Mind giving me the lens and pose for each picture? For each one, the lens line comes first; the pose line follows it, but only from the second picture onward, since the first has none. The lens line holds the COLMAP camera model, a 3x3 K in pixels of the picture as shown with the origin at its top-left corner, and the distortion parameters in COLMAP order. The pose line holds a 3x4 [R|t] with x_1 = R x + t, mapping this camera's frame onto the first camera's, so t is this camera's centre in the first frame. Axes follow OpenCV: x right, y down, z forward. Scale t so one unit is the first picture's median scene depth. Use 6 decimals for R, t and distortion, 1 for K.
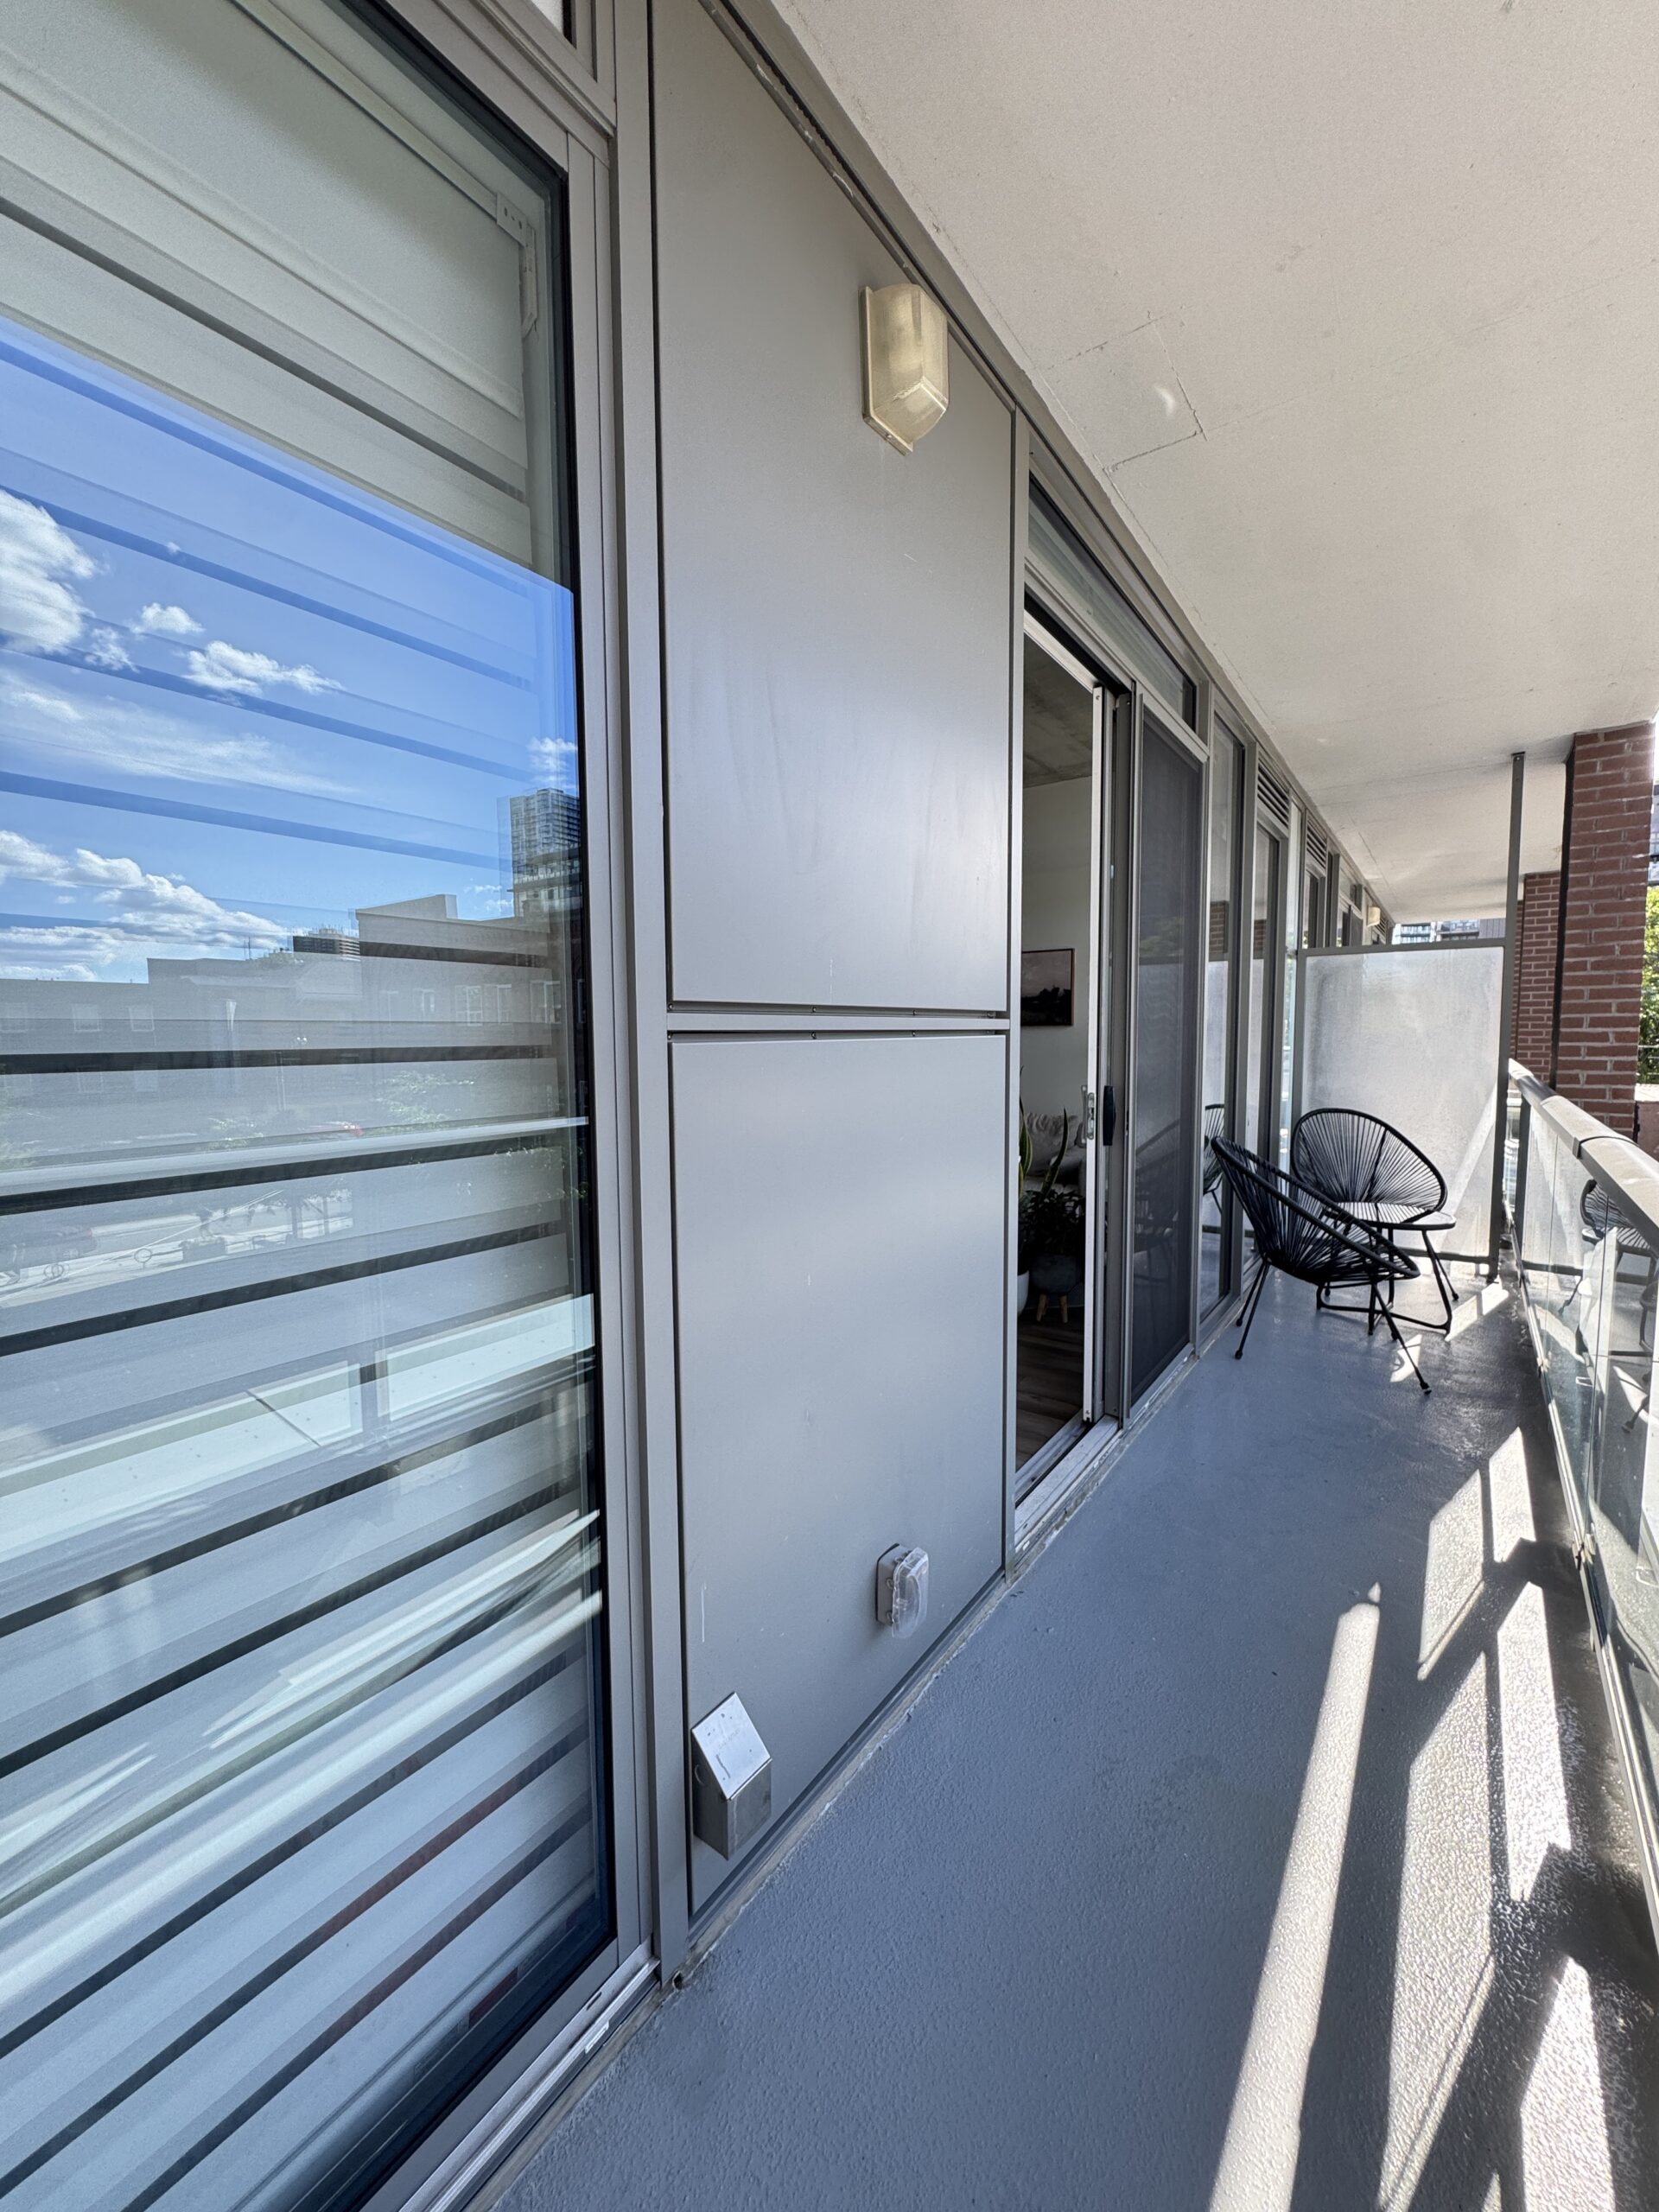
lens RADIAL K [[880.8, 0, 838.1], [0, 880.8, 1113.9], [0, 0, 1]] dist [-0.000013, 0.000067]
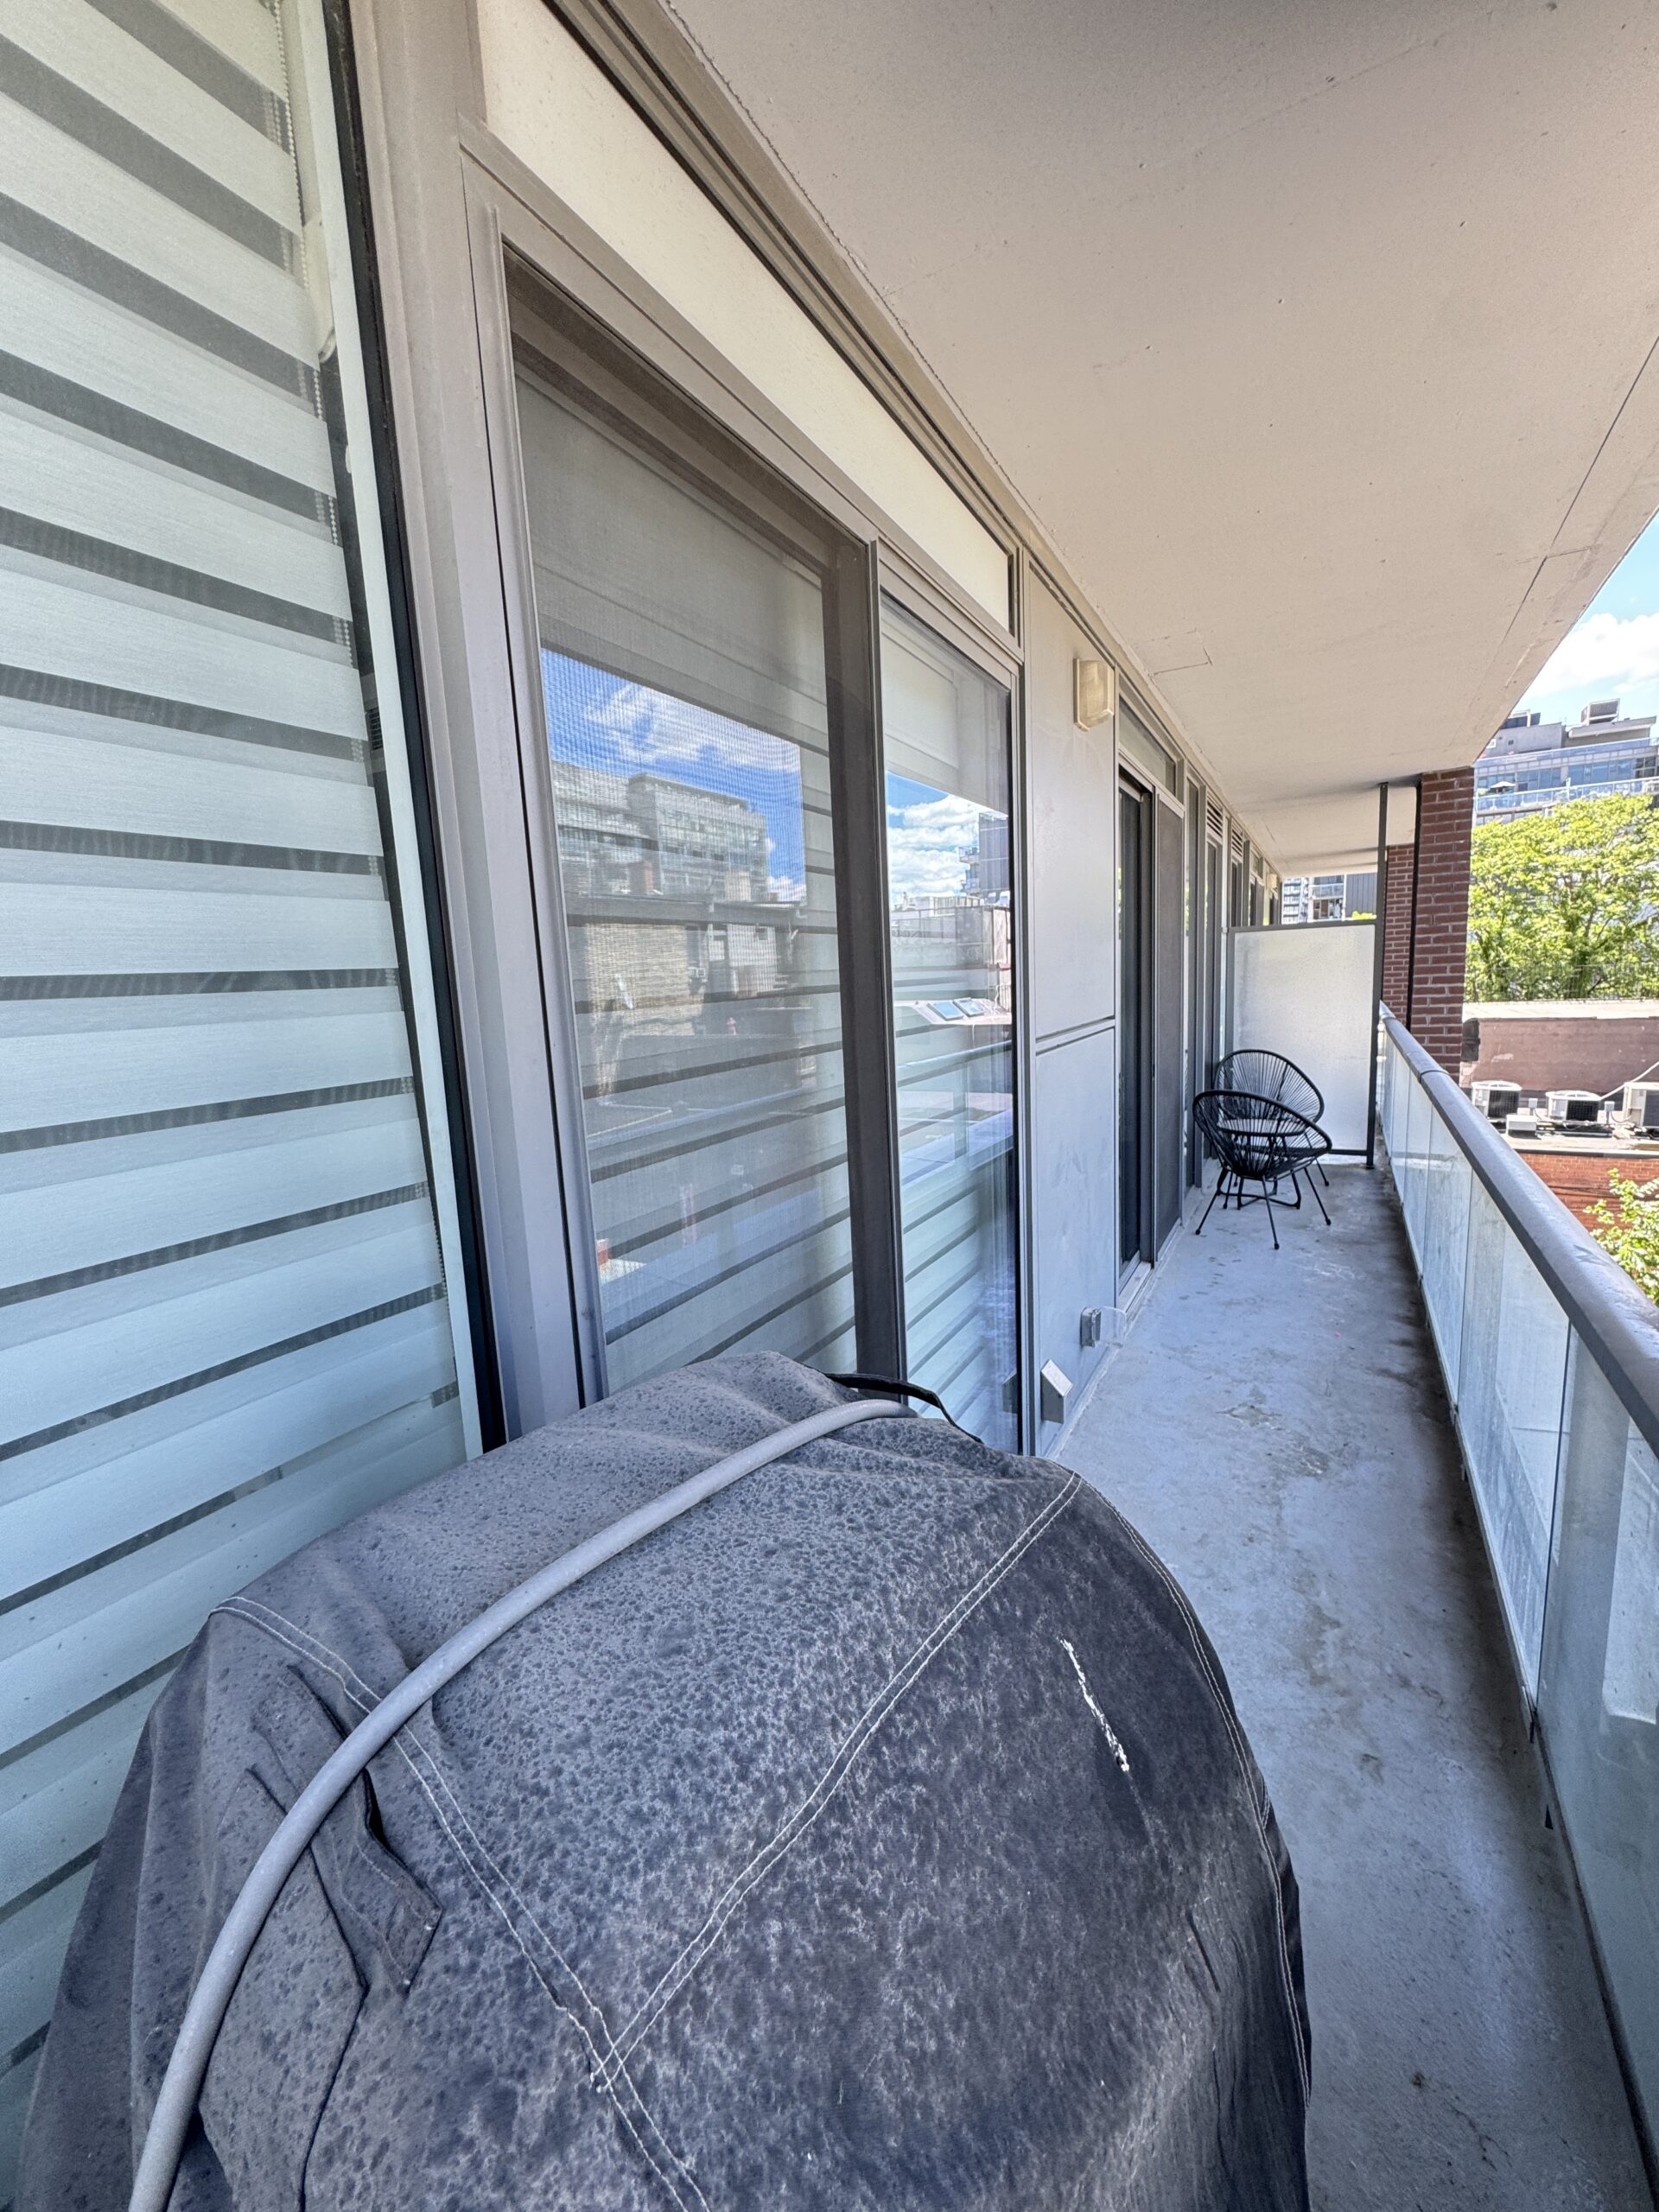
lens RADIAL K [[880.8, 0, 819.8], [0, 880.8, 1100.5], [0, 0, 1]] dist [-0.000013, 0.000067]
pose [[0.994973, -0.047613, 0.088104, -0.266869], [0.042881, 0.997573, 0.054855, -0.030429], [-0.090502, -0.050801, 0.994600, -0.336183]]
